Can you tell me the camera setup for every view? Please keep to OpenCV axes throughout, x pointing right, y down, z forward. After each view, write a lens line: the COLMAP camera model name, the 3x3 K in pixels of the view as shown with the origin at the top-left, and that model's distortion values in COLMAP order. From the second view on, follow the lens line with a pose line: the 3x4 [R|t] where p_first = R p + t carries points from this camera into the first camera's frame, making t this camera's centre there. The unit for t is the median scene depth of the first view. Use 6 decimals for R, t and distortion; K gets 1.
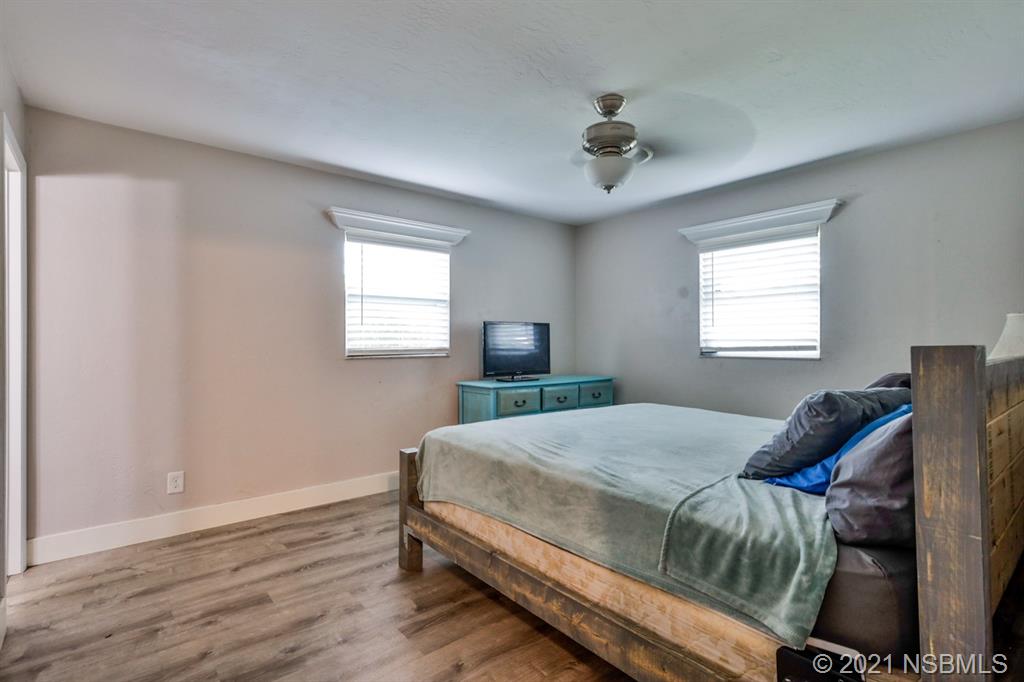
lens RADIAL K [[493.4, 0, 508.4], [0, 493.4, 337.9], [0, 0, 1]] dist [0.002759, 0.000326]
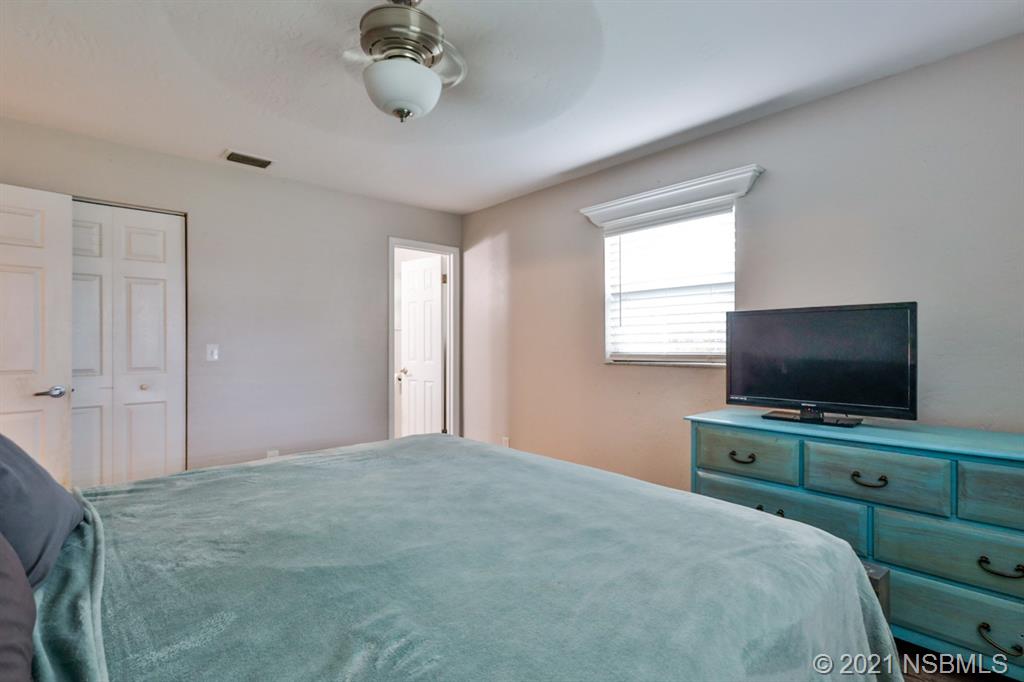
lens RADIAL K [[493.4, 0, 508.2], [0, 493.4, 345.9], [0, 0, 1]] dist [0.002759, 0.000326]
pose [[0.042171, 0.000782, -0.999110, 0.606409], [0.008666, 0.999962, 0.001148, 0.006057], [0.999073, -0.008707, 0.042162, 0.778314]]
